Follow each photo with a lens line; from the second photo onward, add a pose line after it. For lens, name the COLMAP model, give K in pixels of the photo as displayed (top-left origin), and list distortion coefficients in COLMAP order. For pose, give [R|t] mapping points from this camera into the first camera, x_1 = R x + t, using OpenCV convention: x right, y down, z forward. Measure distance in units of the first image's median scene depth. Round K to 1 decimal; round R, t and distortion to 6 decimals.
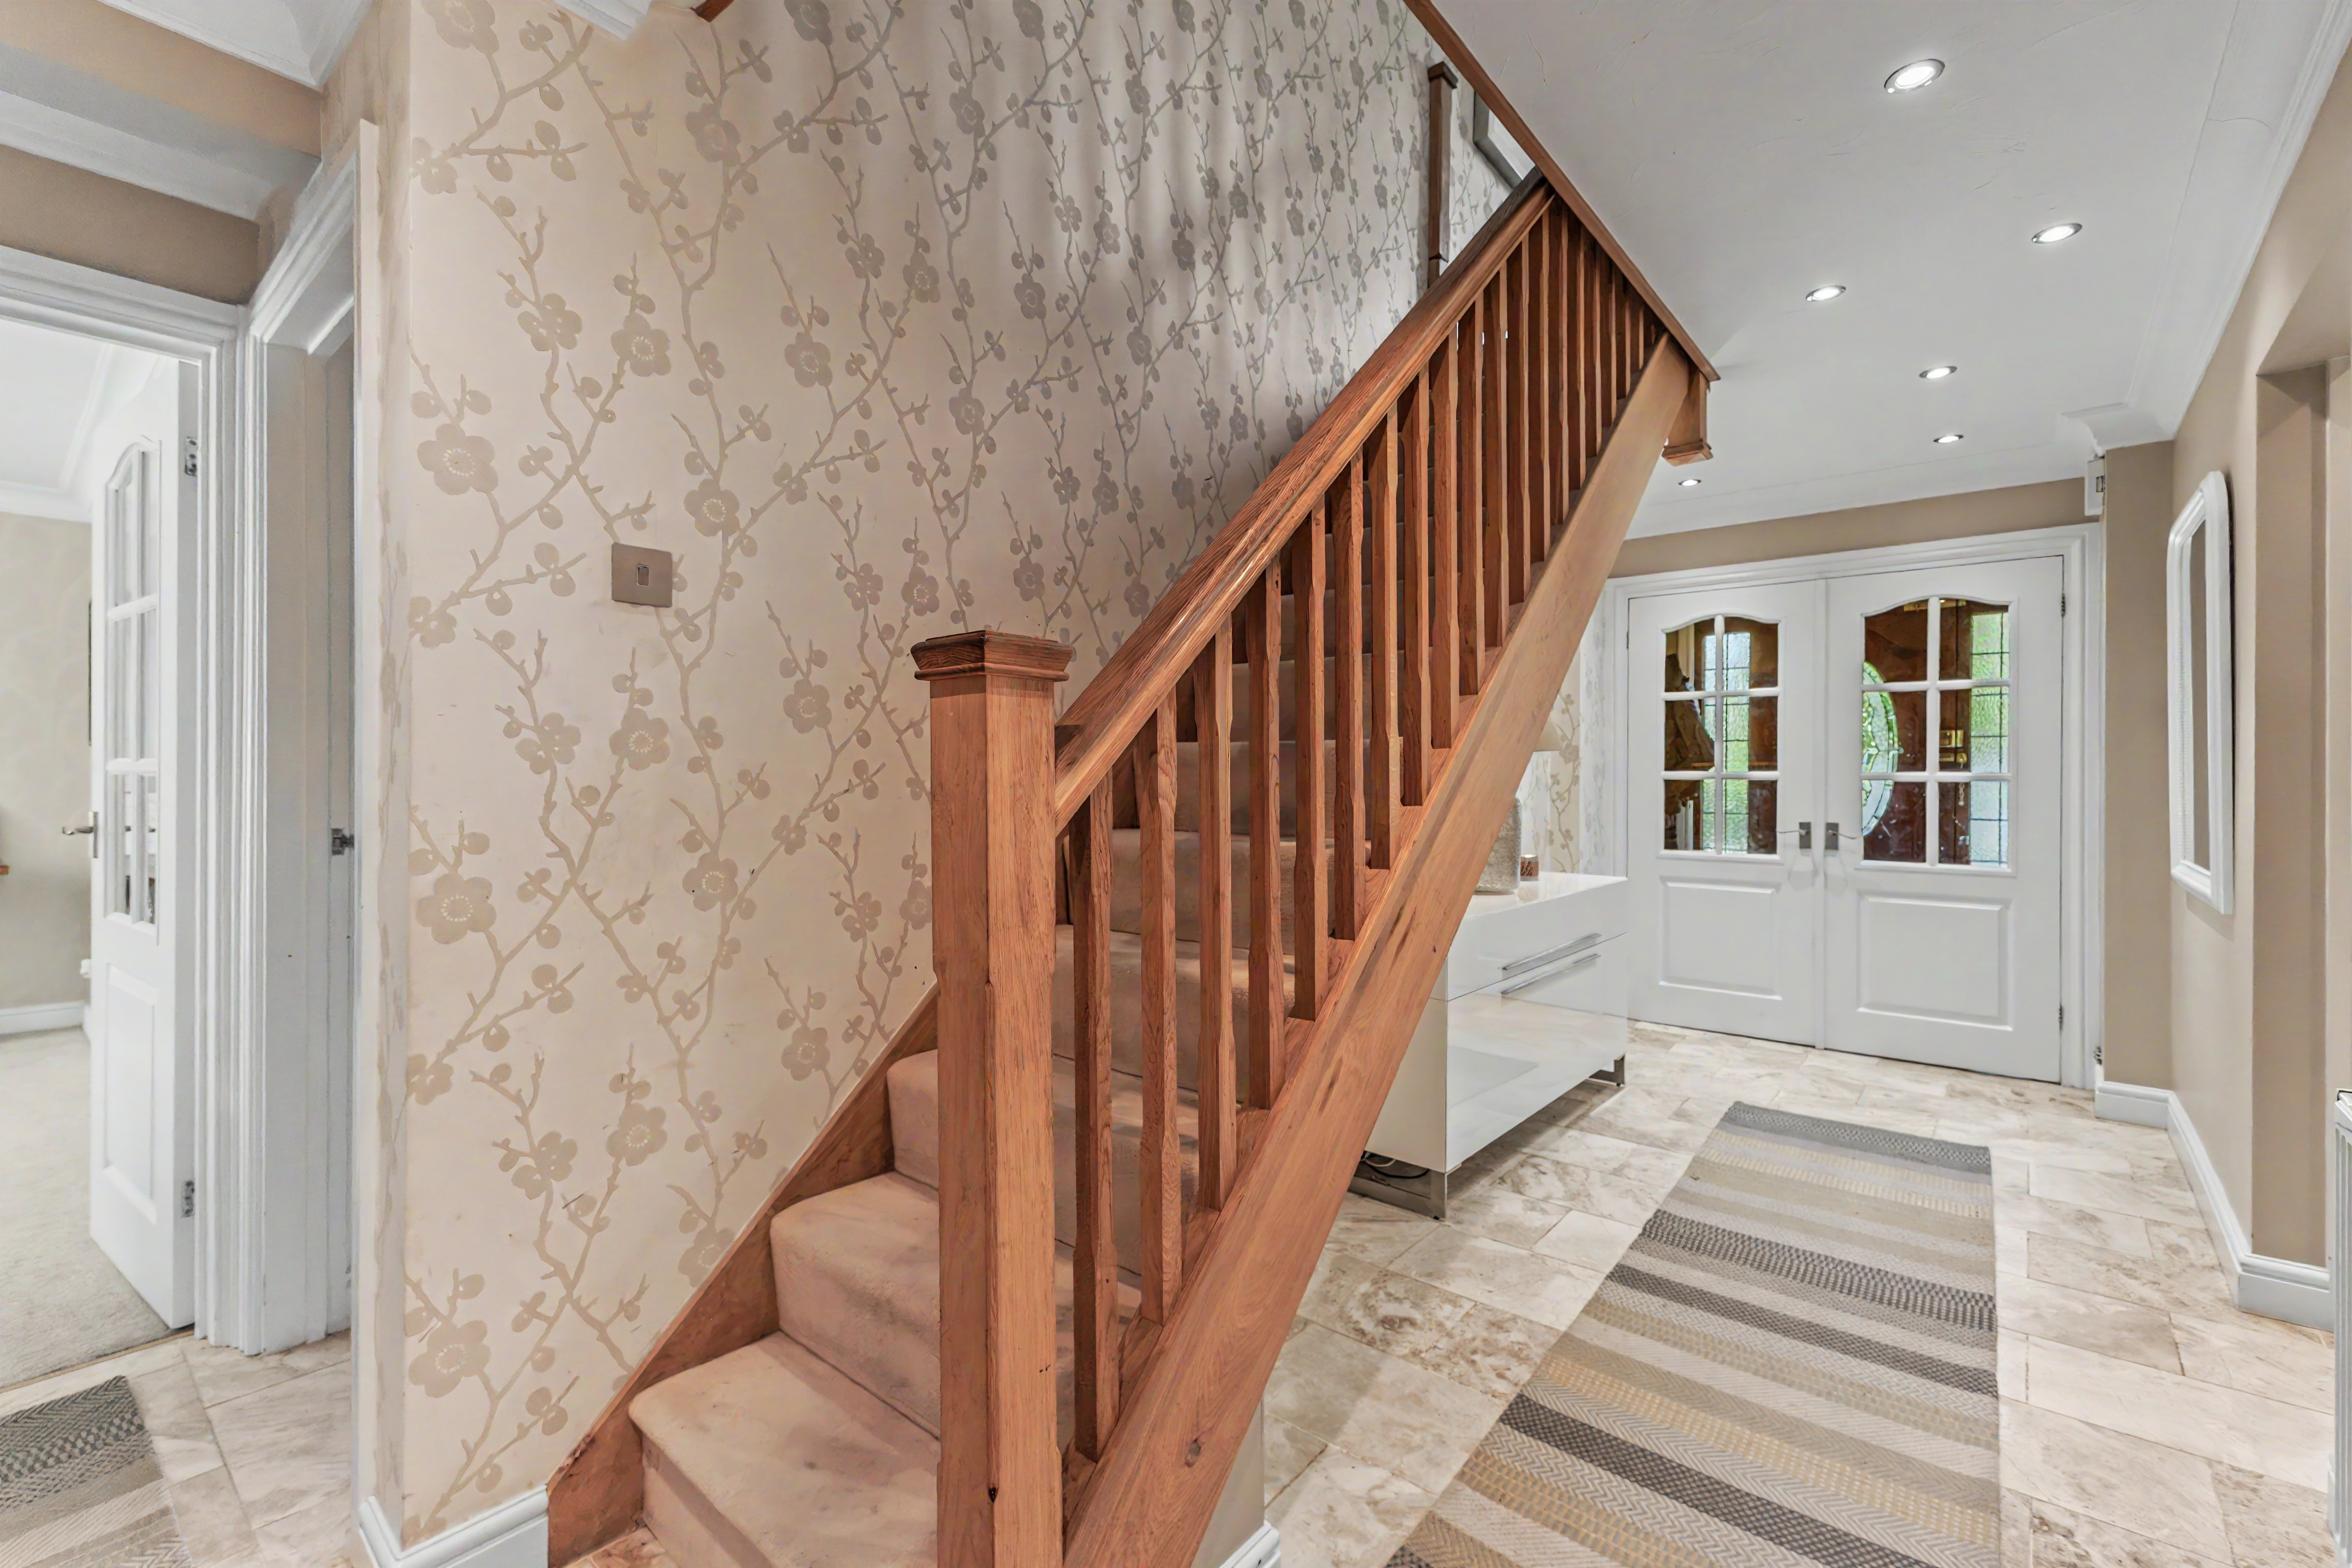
lens RADIAL K [[1024.4, 0, 1171.0], [0, 1024.4, 777.4], [0, 0, 1]] dist [0.010941, -0.003204]
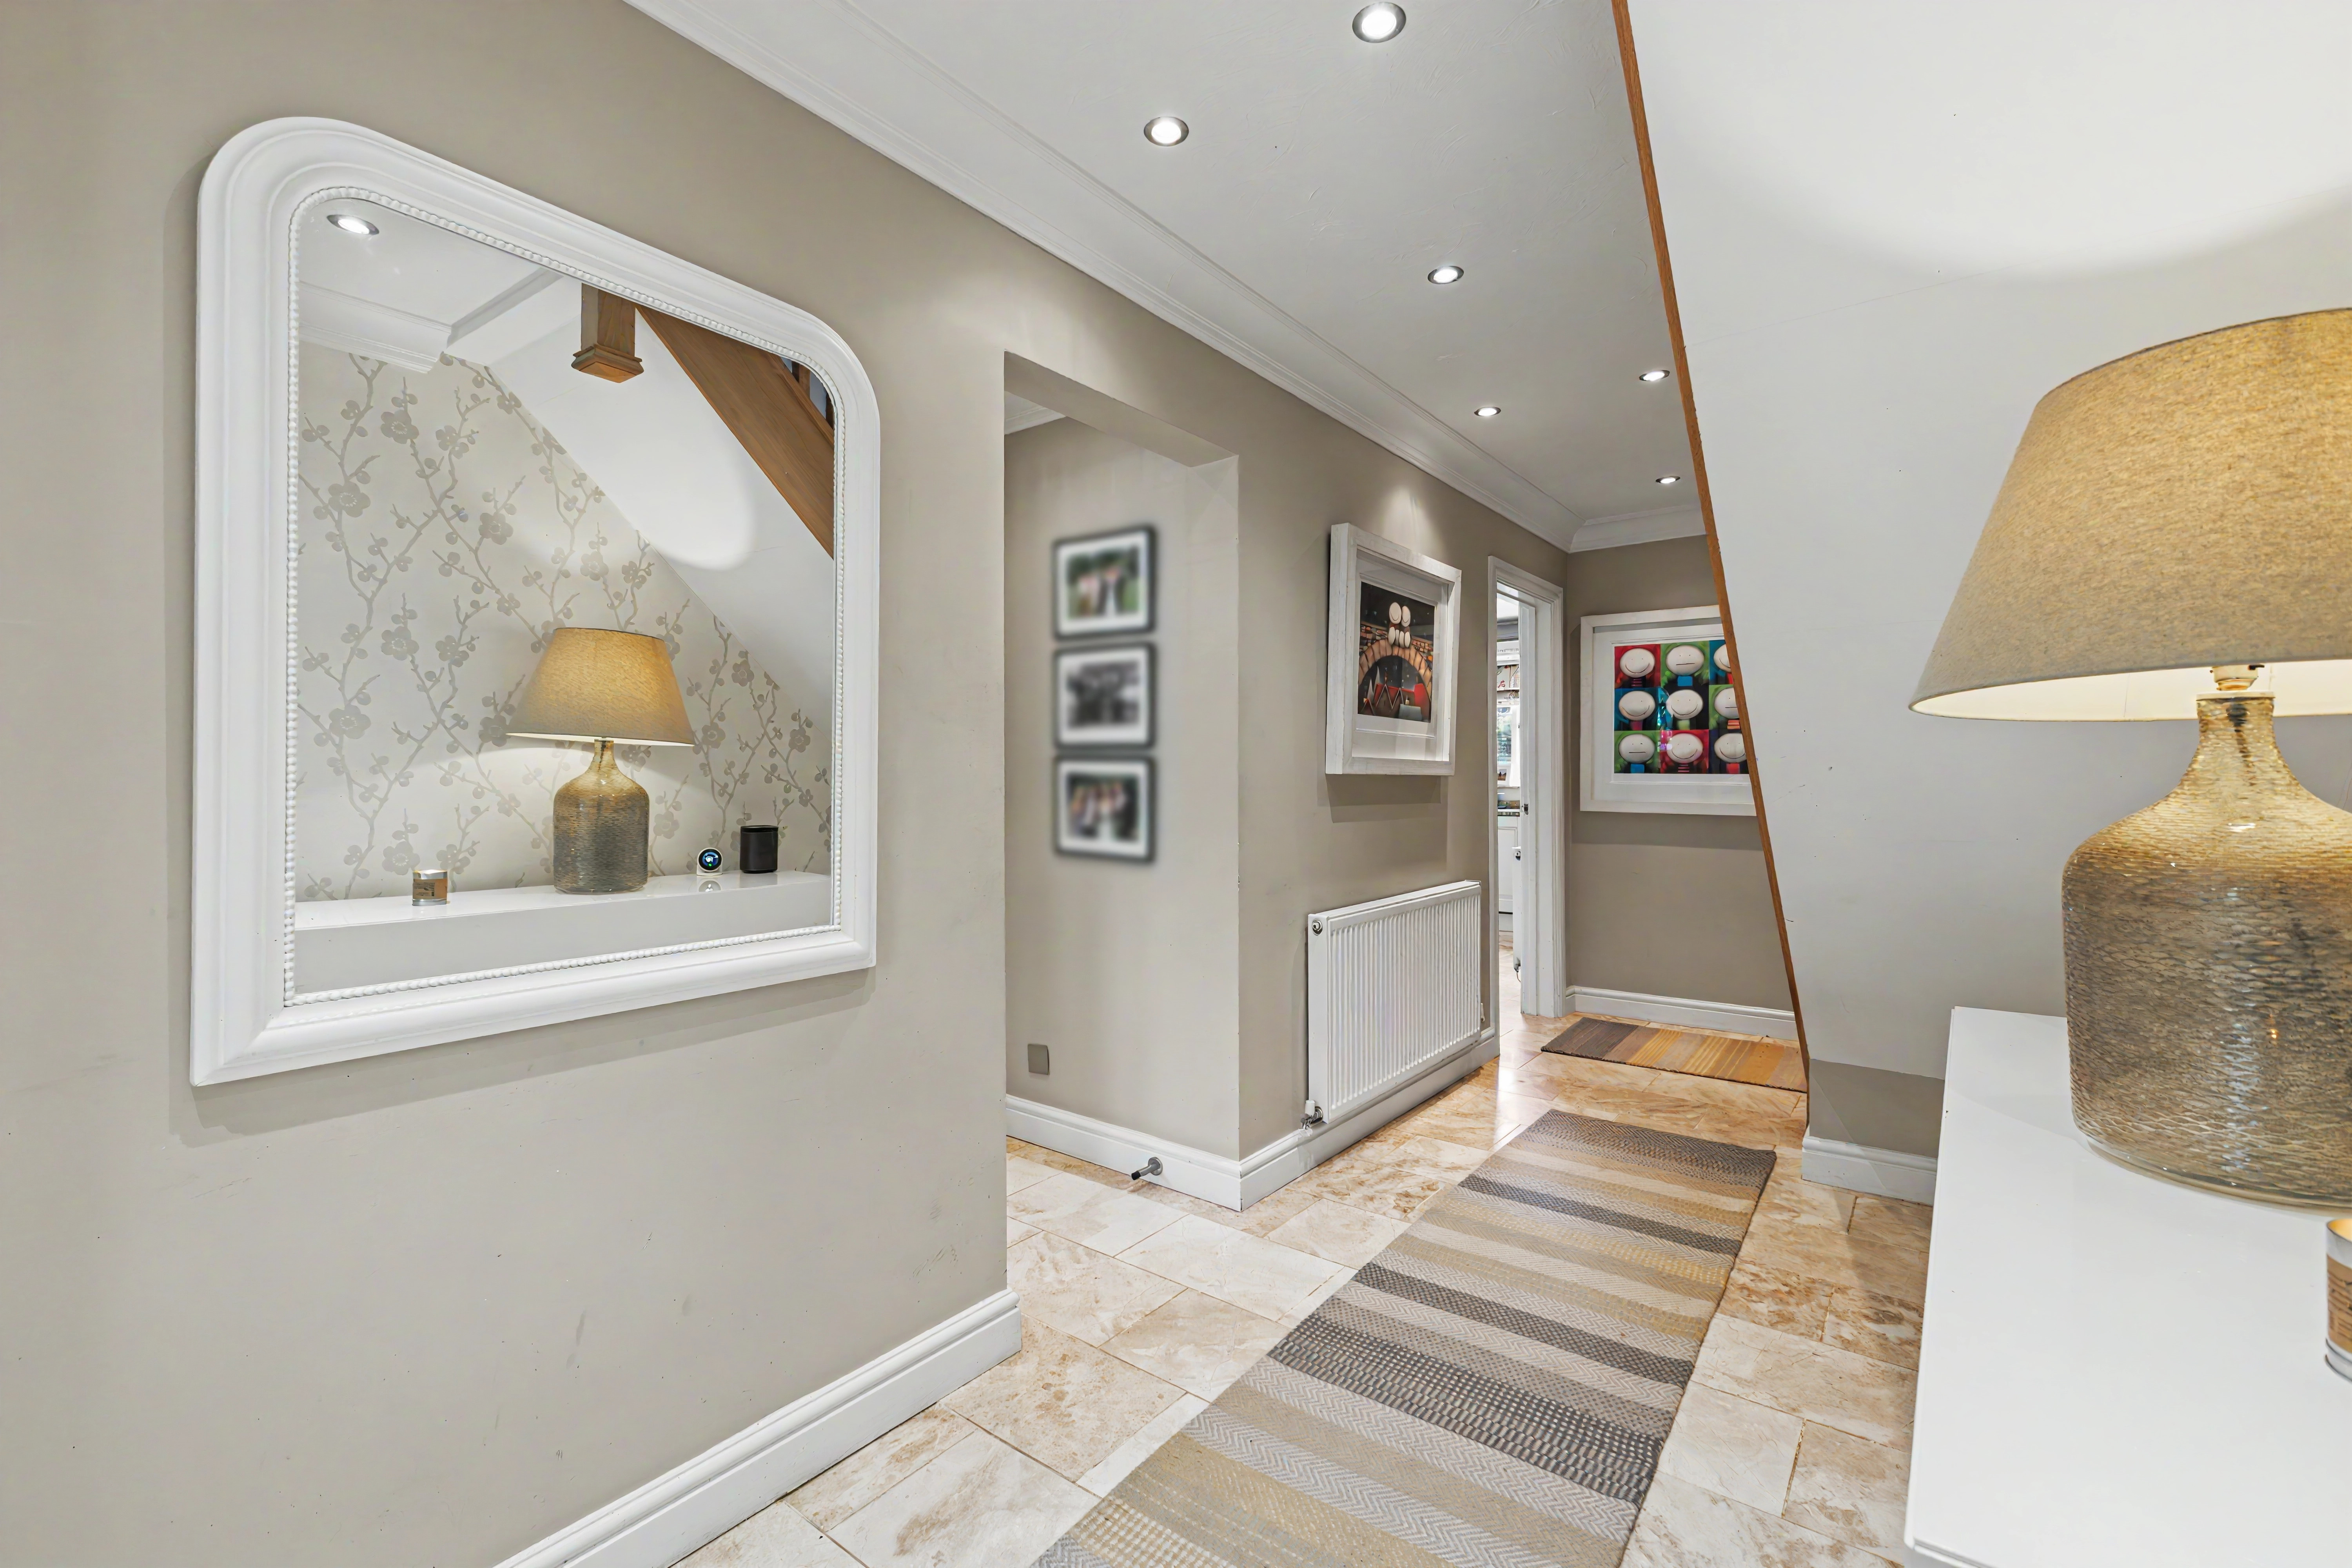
lens RADIAL K [[1024.4, 0, 1180.3], [0, 1024.4, 777.3], [0, 0, 1]] dist [0.010941, -0.003204]
pose [[-0.998805, 0.000514, -0.048861, 0.970445], [0.000500, 1.000000, 0.000300, 0.000762], [0.048862, 0.000275, -0.998806, 2.003112]]
